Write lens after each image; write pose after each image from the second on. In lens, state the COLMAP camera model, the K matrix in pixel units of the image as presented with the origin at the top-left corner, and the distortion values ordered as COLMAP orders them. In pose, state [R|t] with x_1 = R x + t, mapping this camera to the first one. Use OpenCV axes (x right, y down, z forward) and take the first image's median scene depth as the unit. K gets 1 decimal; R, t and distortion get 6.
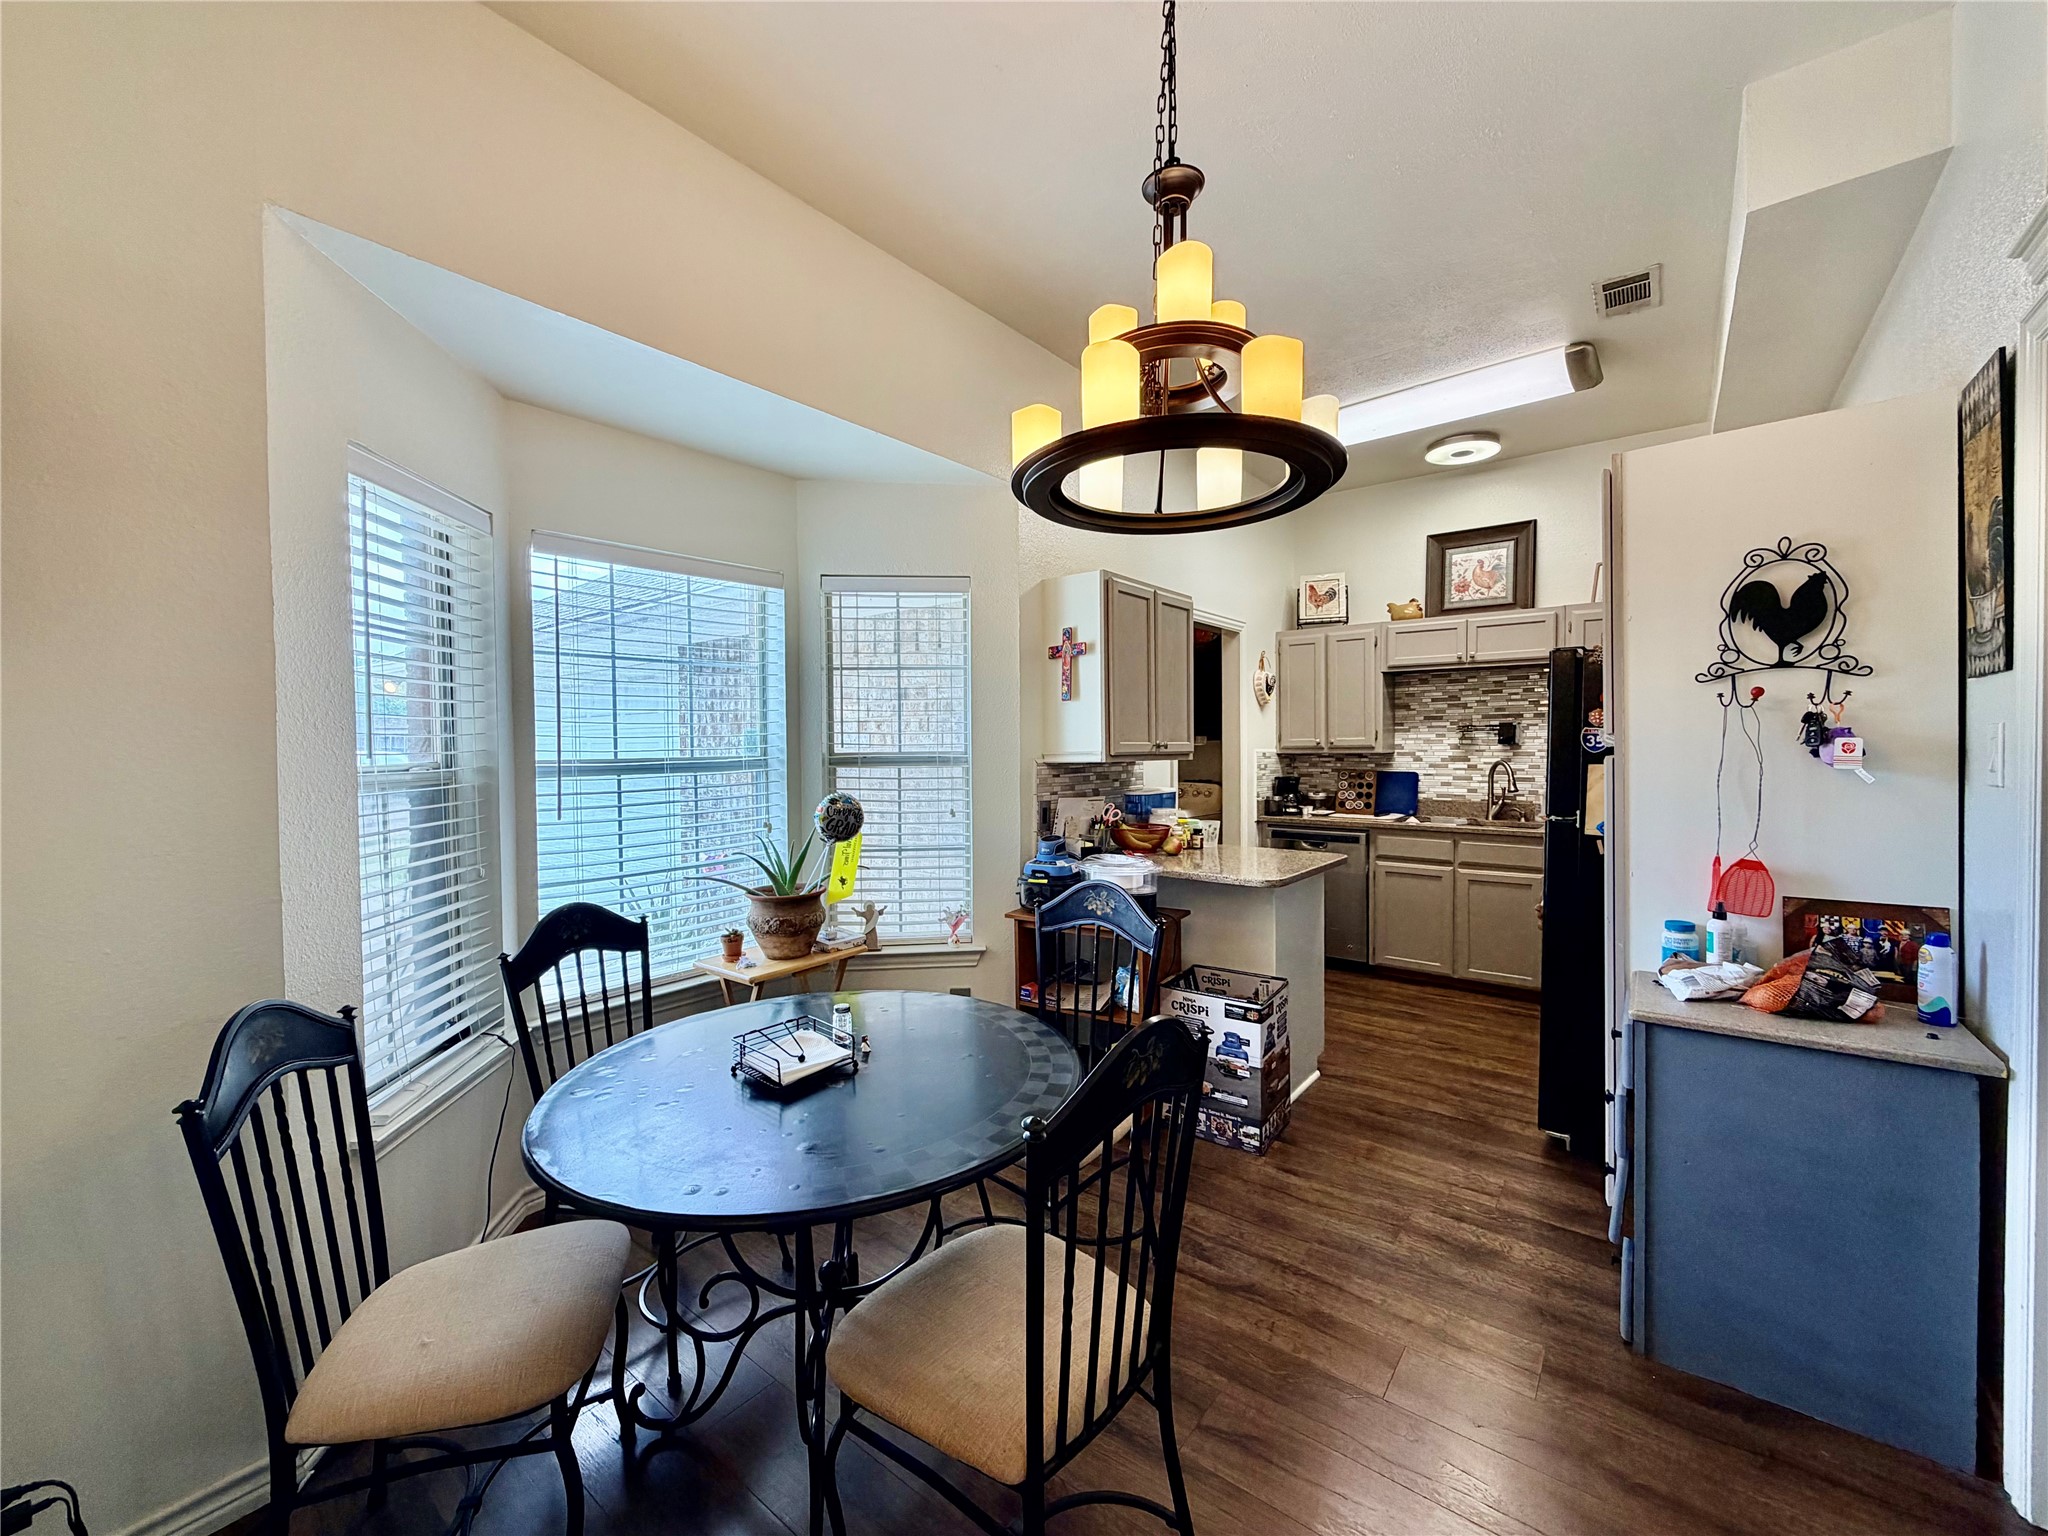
lens RADIAL K [[832.5, 0, 1017.1], [0, 832.5, 765.3], [0, 0, 1]] dist [0.000676, 0.000016]
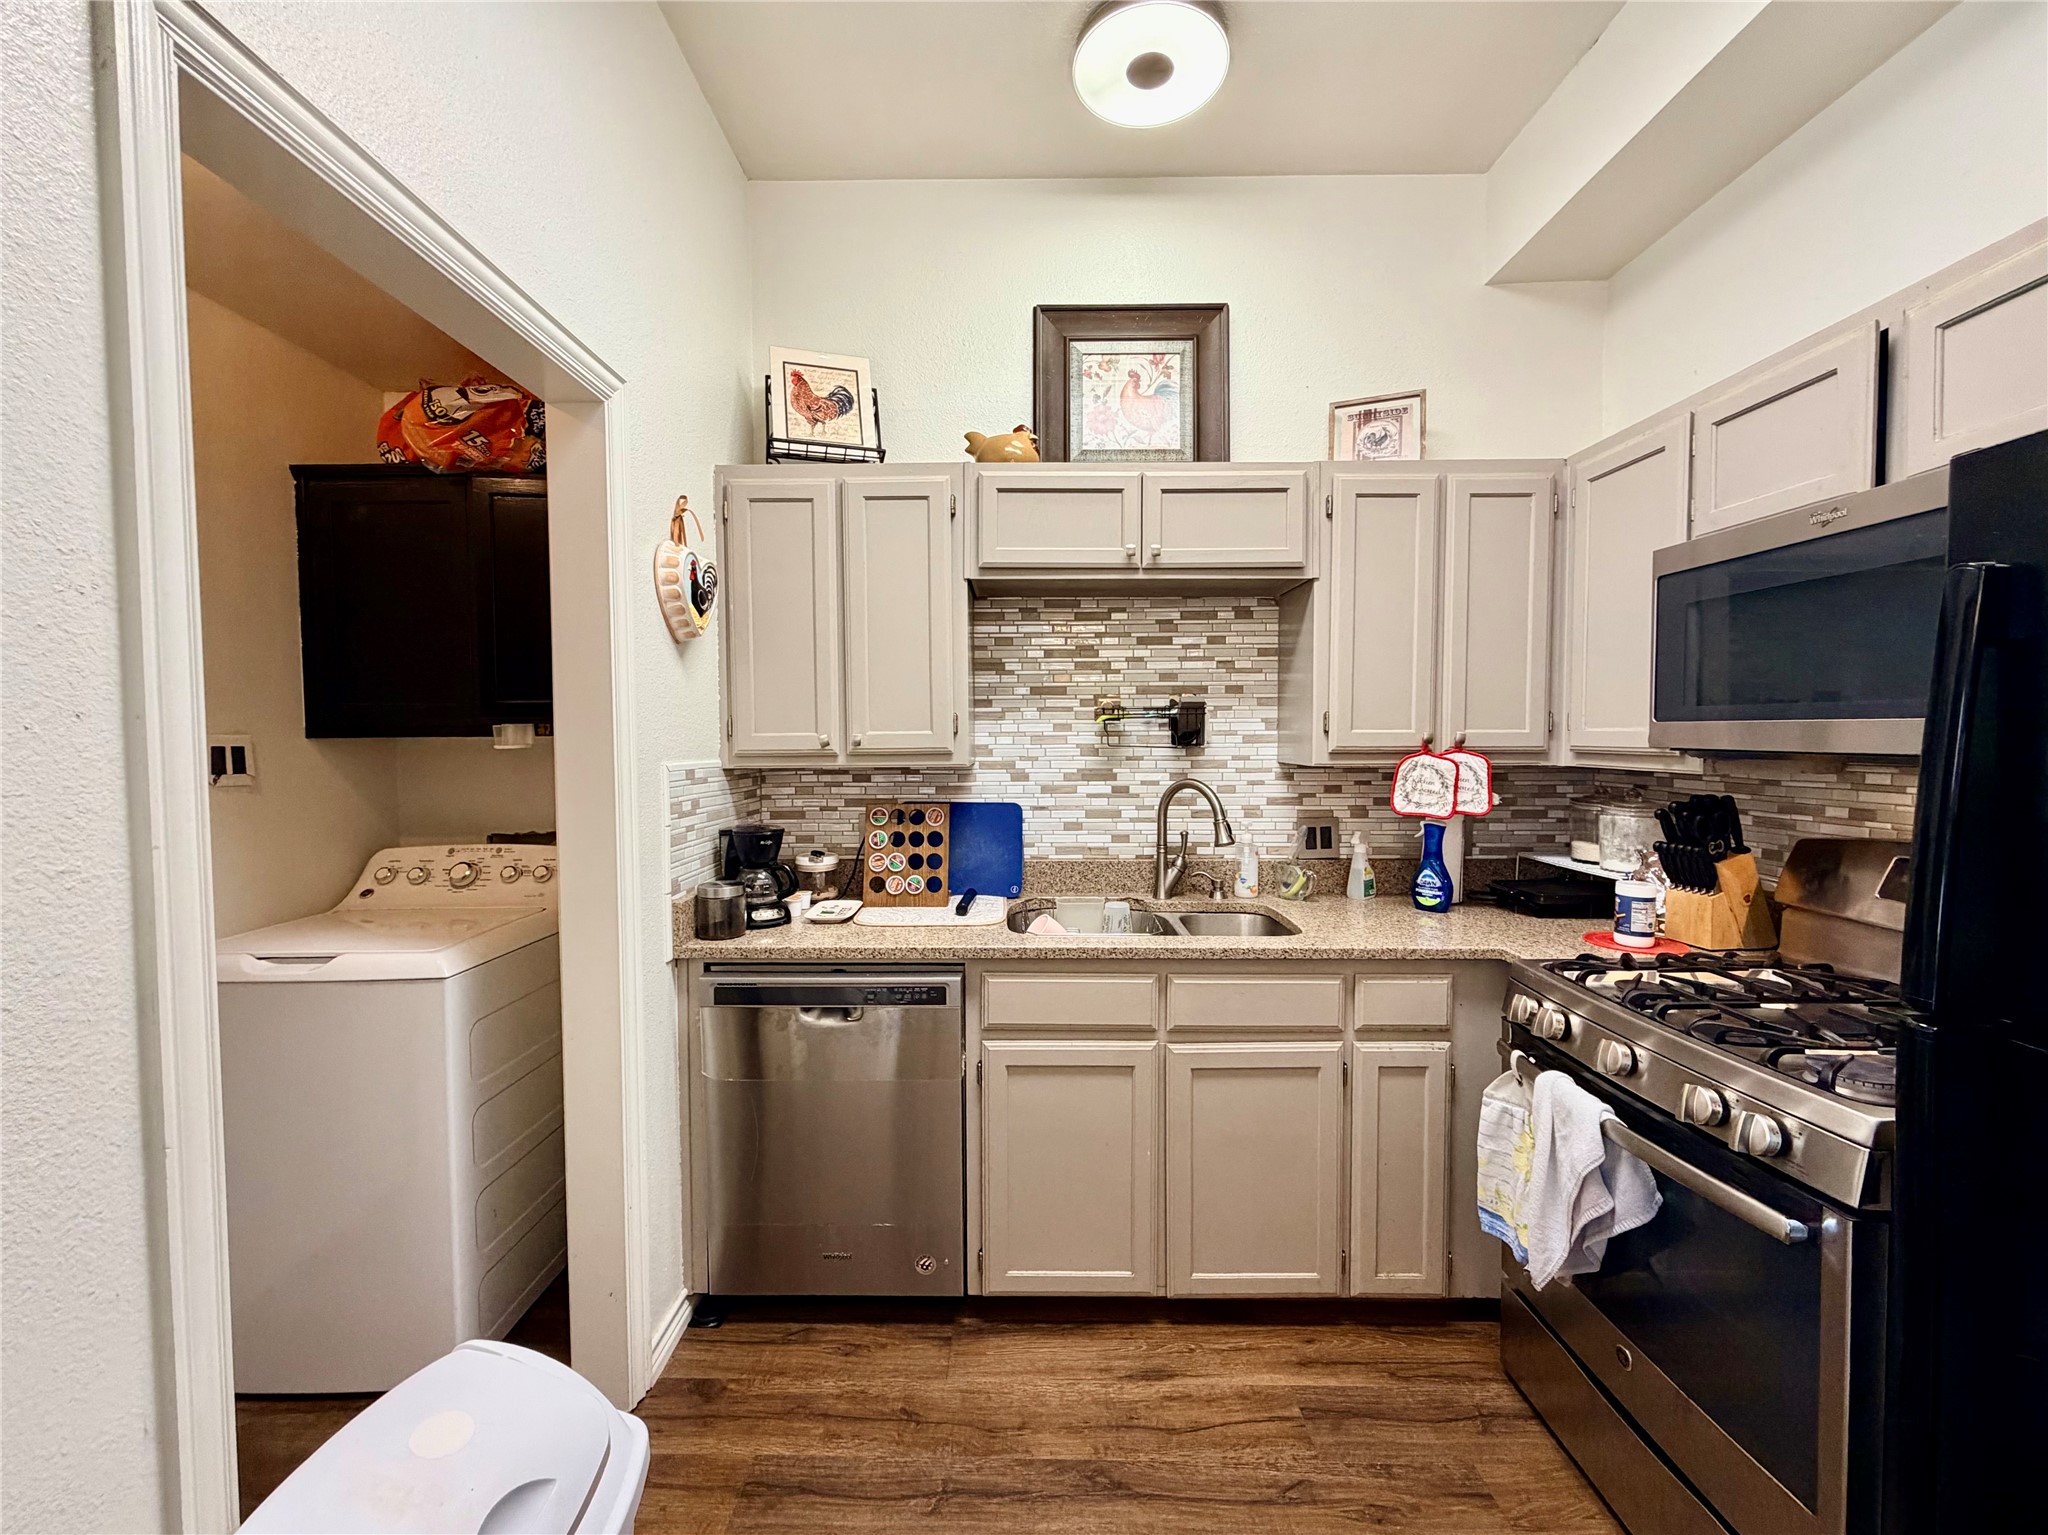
lens RADIAL K [[832.5, 0, 1017.1], [0, 832.5, 764.8], [0, 0, 1]] dist [0.000676, 0.000016]
pose [[0.791519, -0.017427, 0.610896, 0.188105], [0.013352, 0.999848, 0.011223, -0.019436], [-0.610999, -0.000727, 0.791631, 0.625116]]
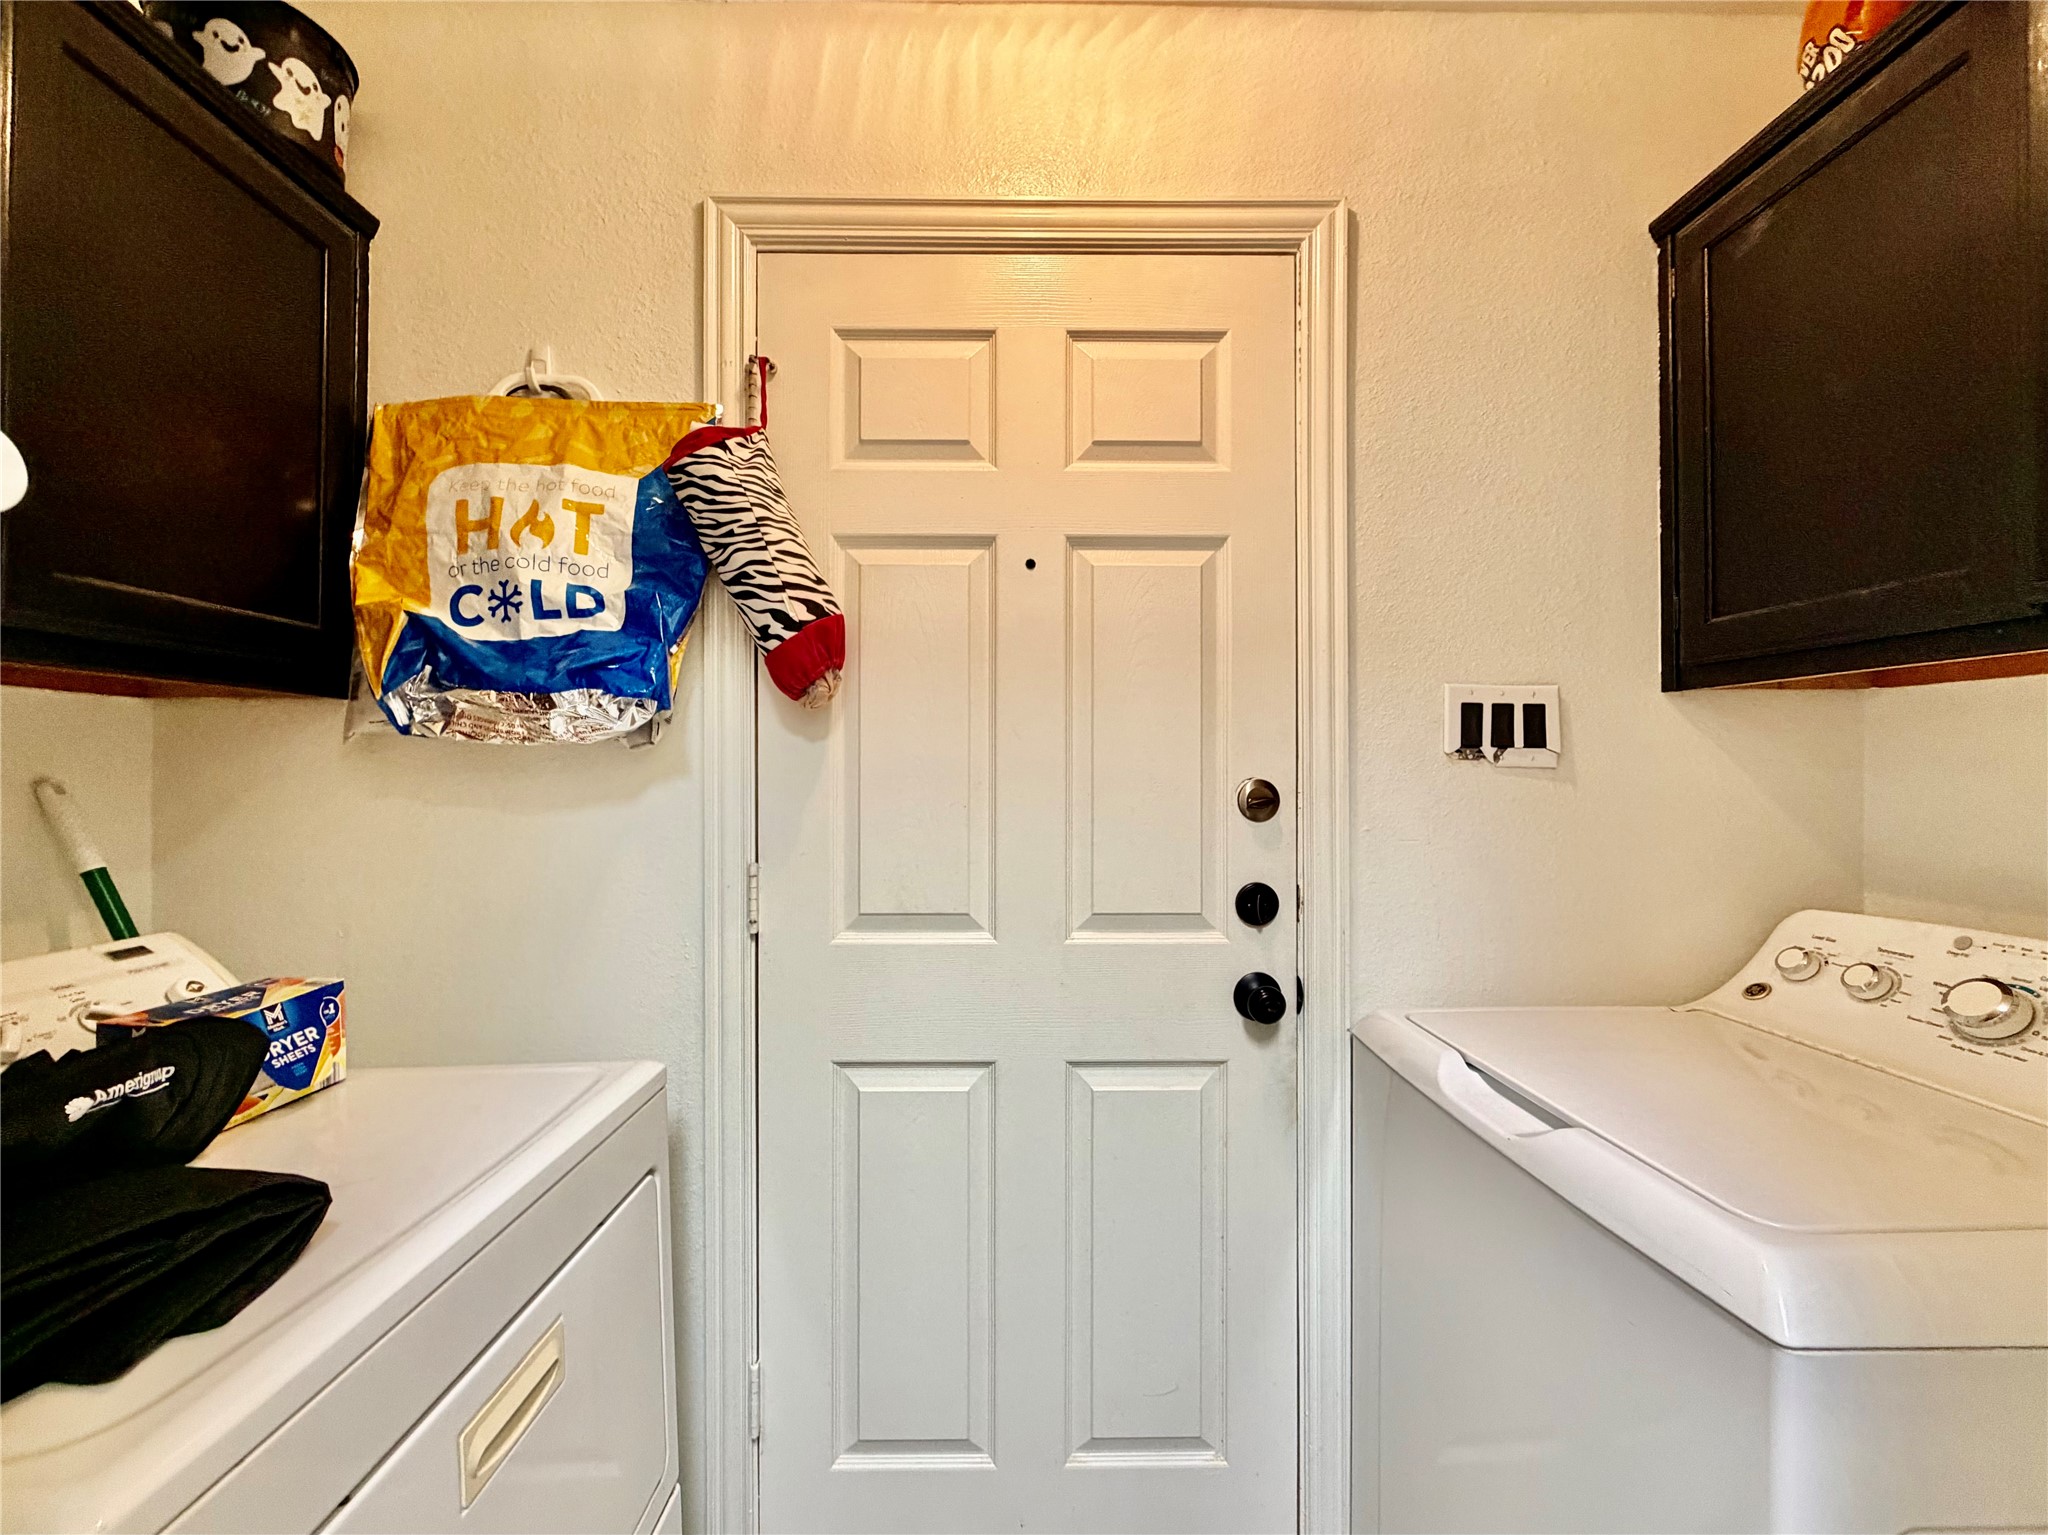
lens RADIAL K [[832.5, 0, 1017.1], [0, 832.5, 764.8], [0, 0, 1]] dist [0.000676, 0.000016]
pose [[0.629720, 0.006523, -0.776795, 0.228046], [-0.023644, 0.999662, -0.010774, -0.005790], [0.776462, 0.025151, 0.629662, 0.865427]]
